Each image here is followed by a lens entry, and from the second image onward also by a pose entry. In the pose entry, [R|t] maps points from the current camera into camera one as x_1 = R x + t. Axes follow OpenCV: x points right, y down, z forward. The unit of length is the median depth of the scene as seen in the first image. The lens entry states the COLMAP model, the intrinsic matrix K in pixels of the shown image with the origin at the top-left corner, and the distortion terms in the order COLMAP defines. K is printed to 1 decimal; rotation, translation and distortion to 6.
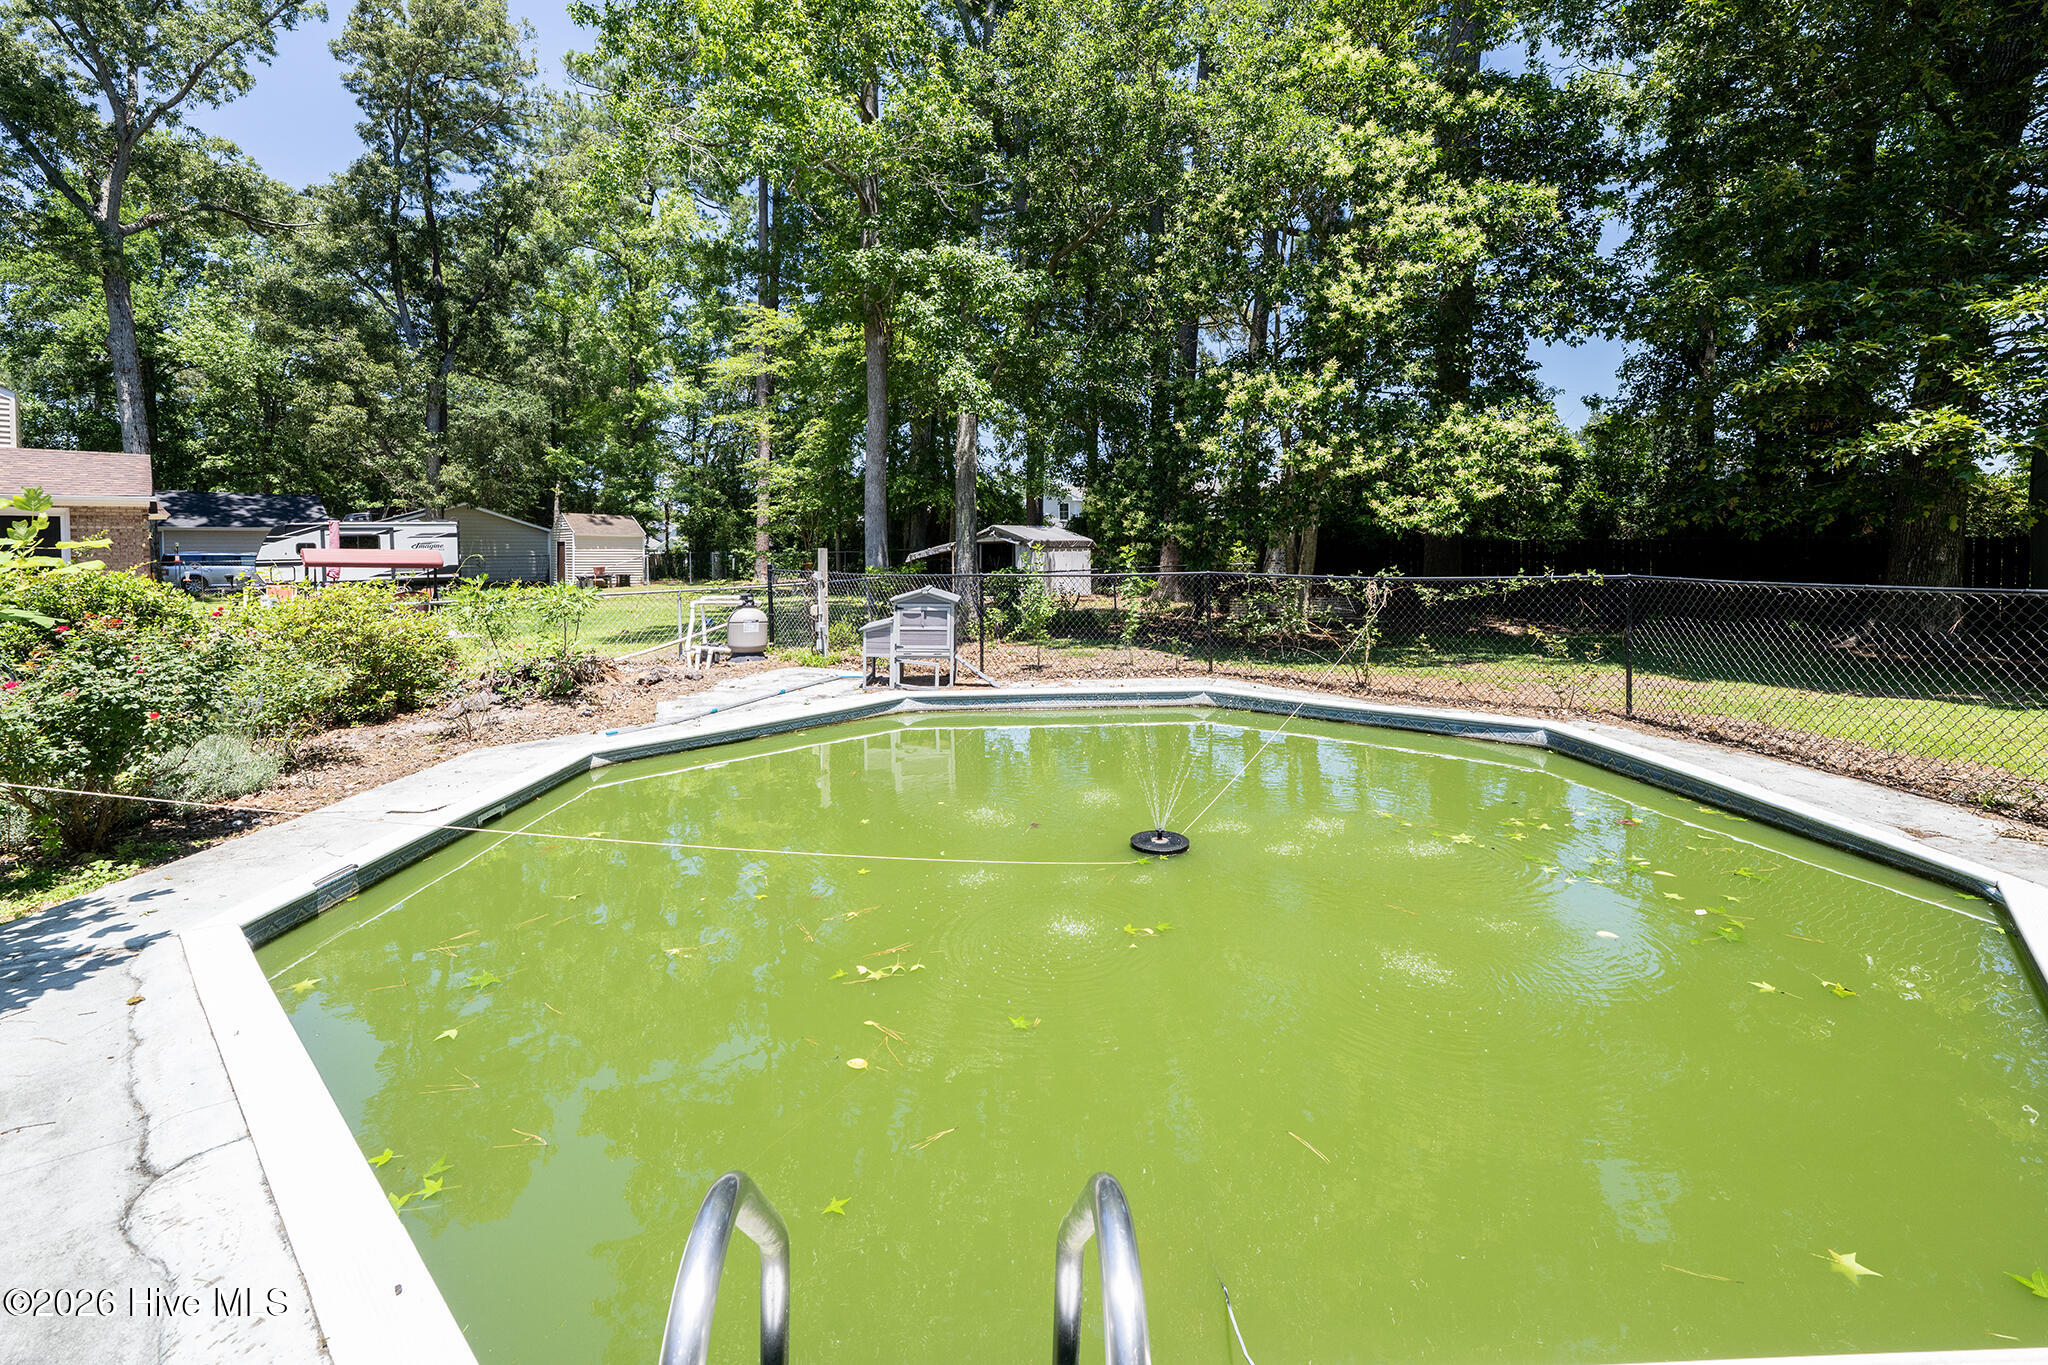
lens RADIAL K [[835.6, 0, 1022.3], [0, 835.6, 575.9], [0, 0, 1]] dist [0.002204, -0.000457]
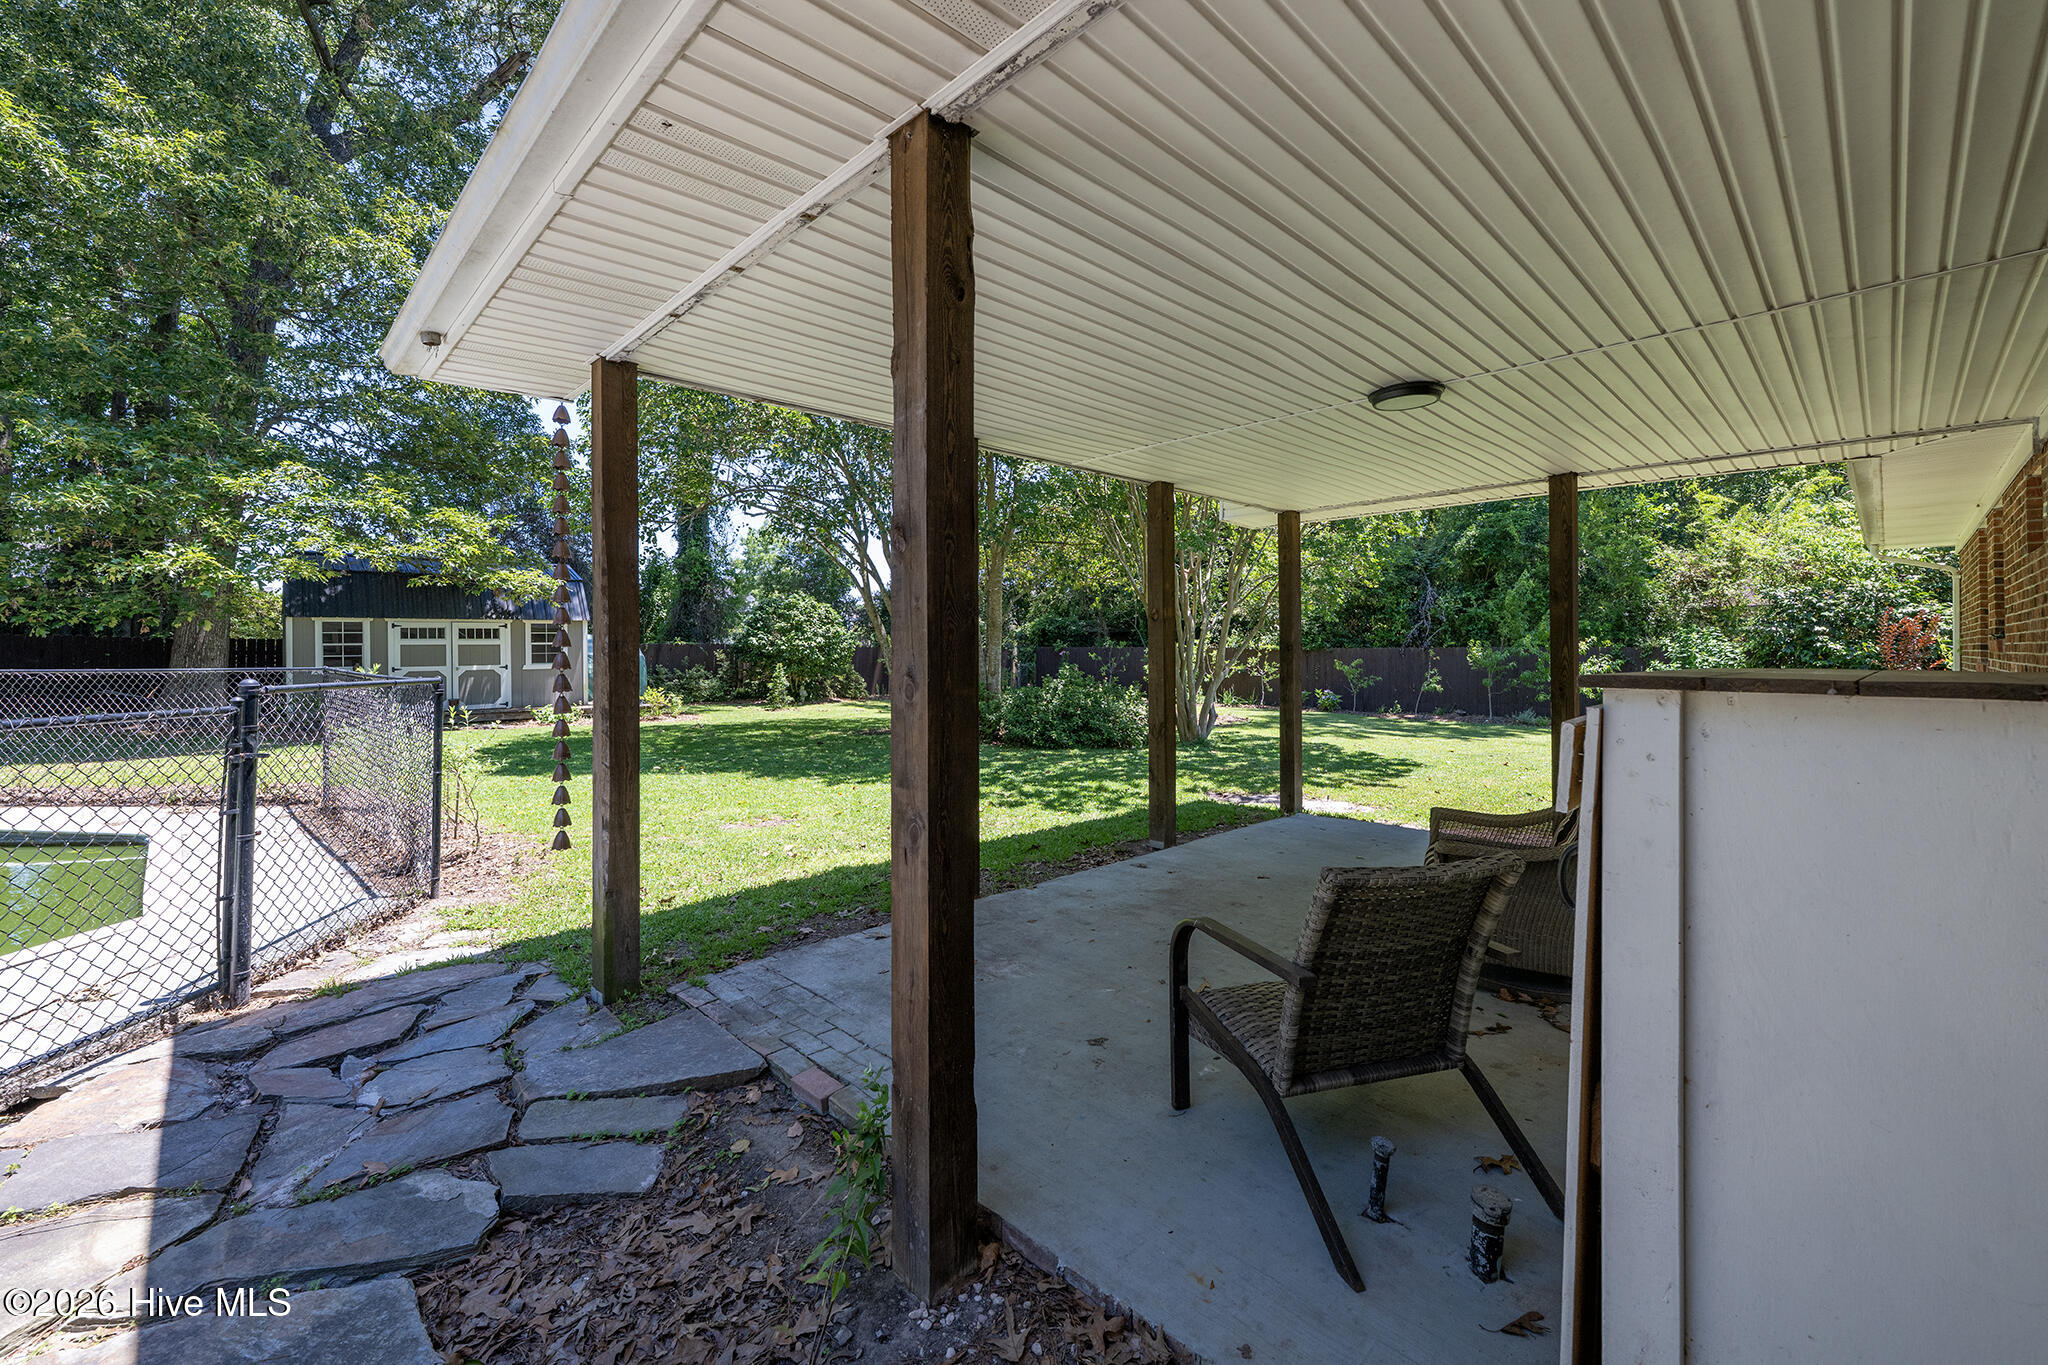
lens RADIAL K [[835.6, 0, 1039.6], [0, 835.6, 638.9], [0, 0, 1]] dist [0.002204, -0.000457]
pose [[0.035823, 0.019823, 0.999162, -0.180392], [0.024854, 0.999476, -0.020720, 0.015266], [-0.999049, 0.025575, 0.035312, -0.336172]]
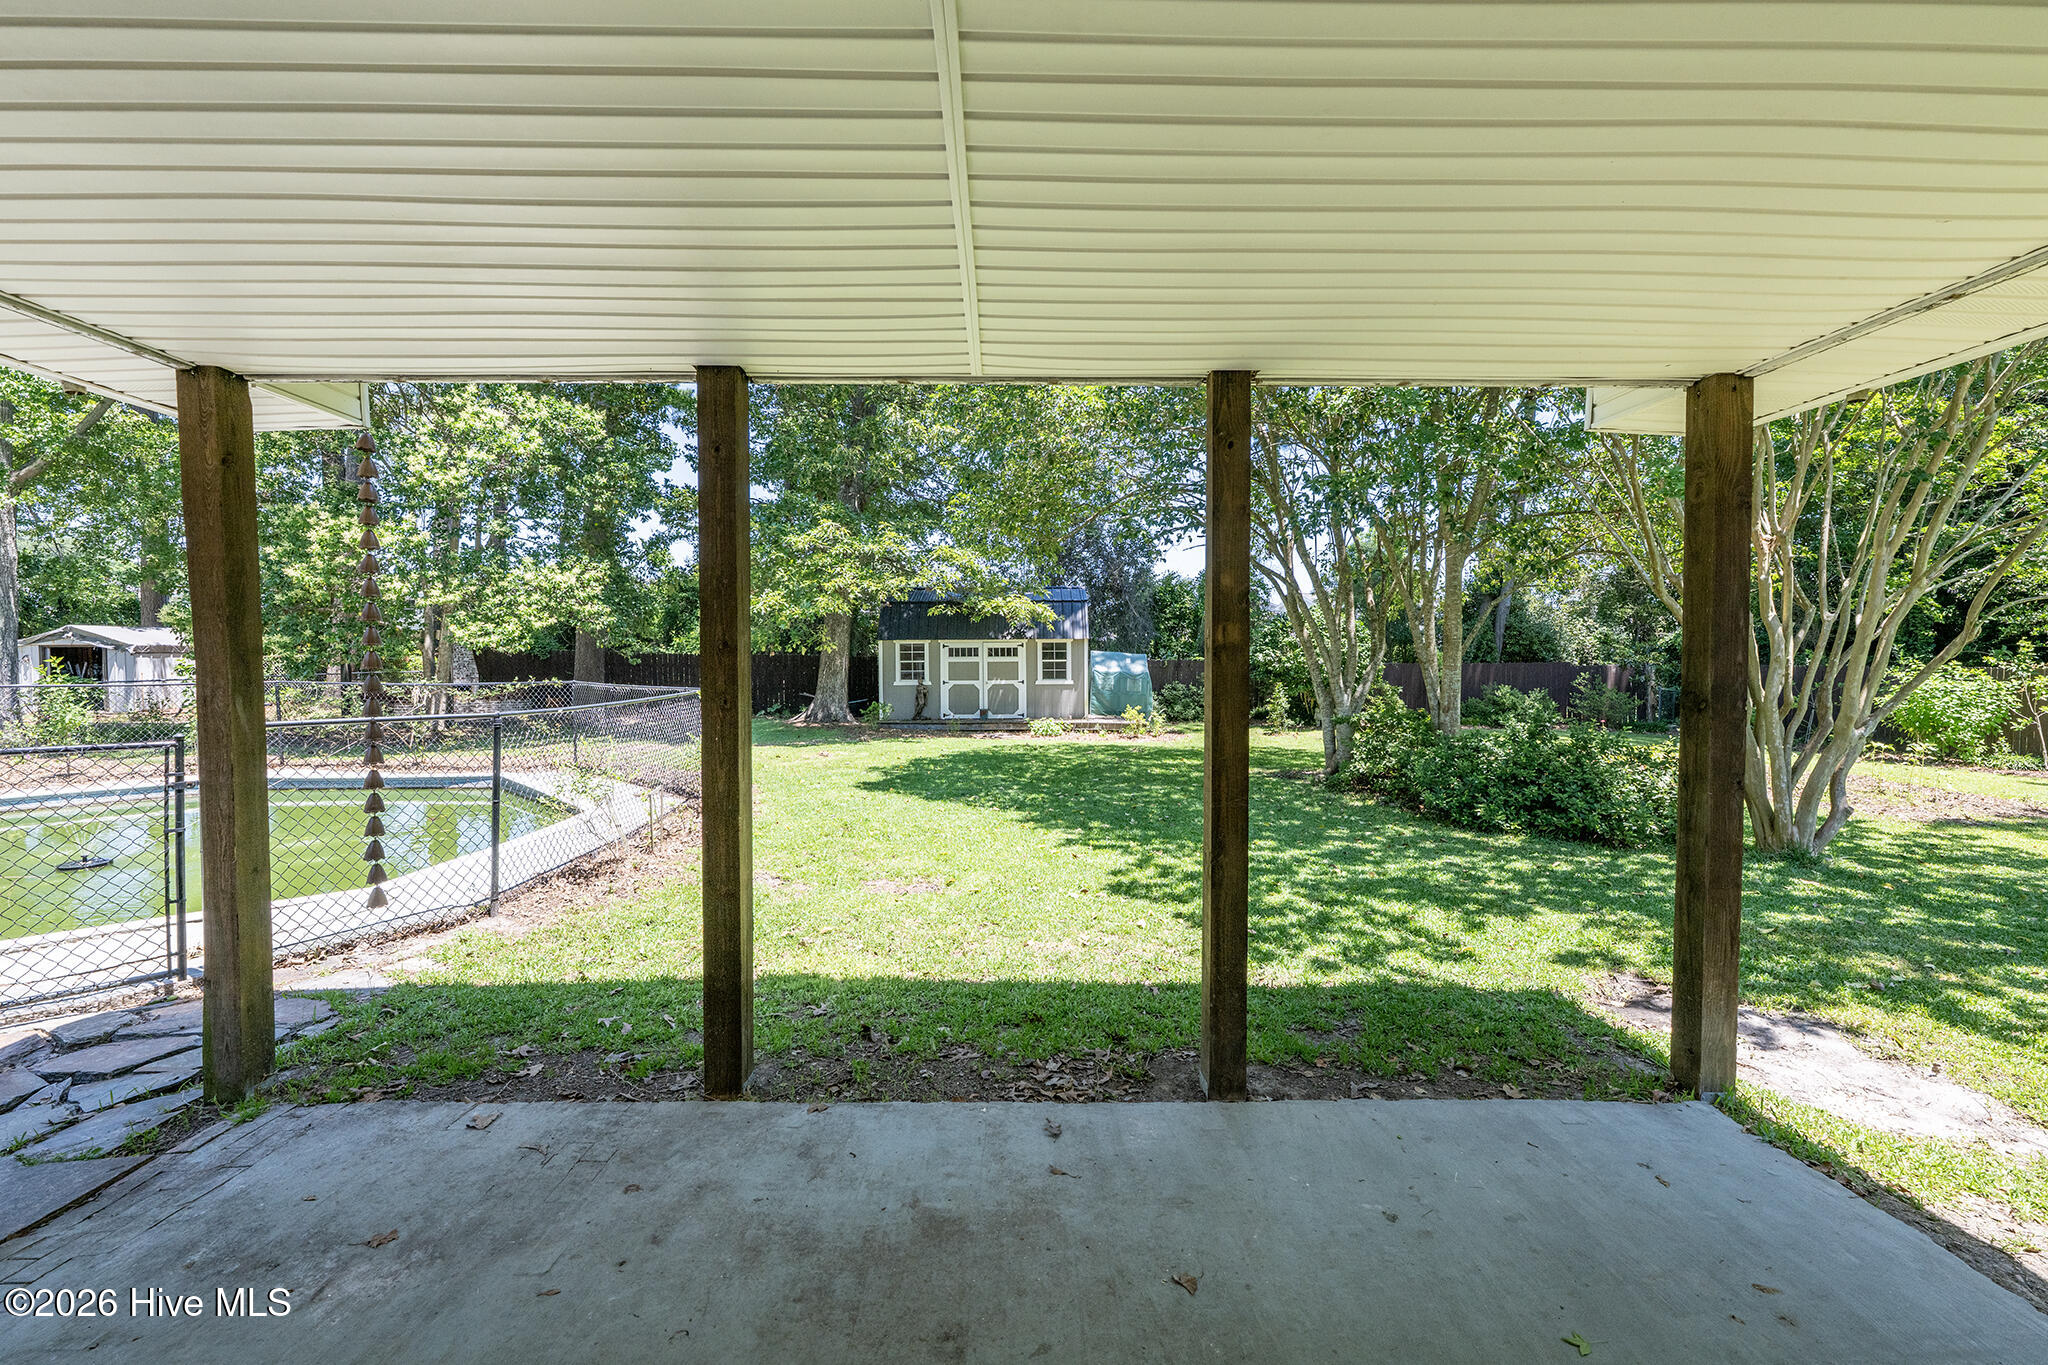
lens RADIAL K [[835.6, 0, 1033.6], [0, 835.6, 681.8], [0, 0, 1]] dist [0.002204, -0.000457]
pose [[0.715444, -0.011005, 0.698584, 0.153757], [0.009793, 0.999936, 0.005723, 0.000143], [-0.698602, 0.002747, 0.715505, -0.568431]]
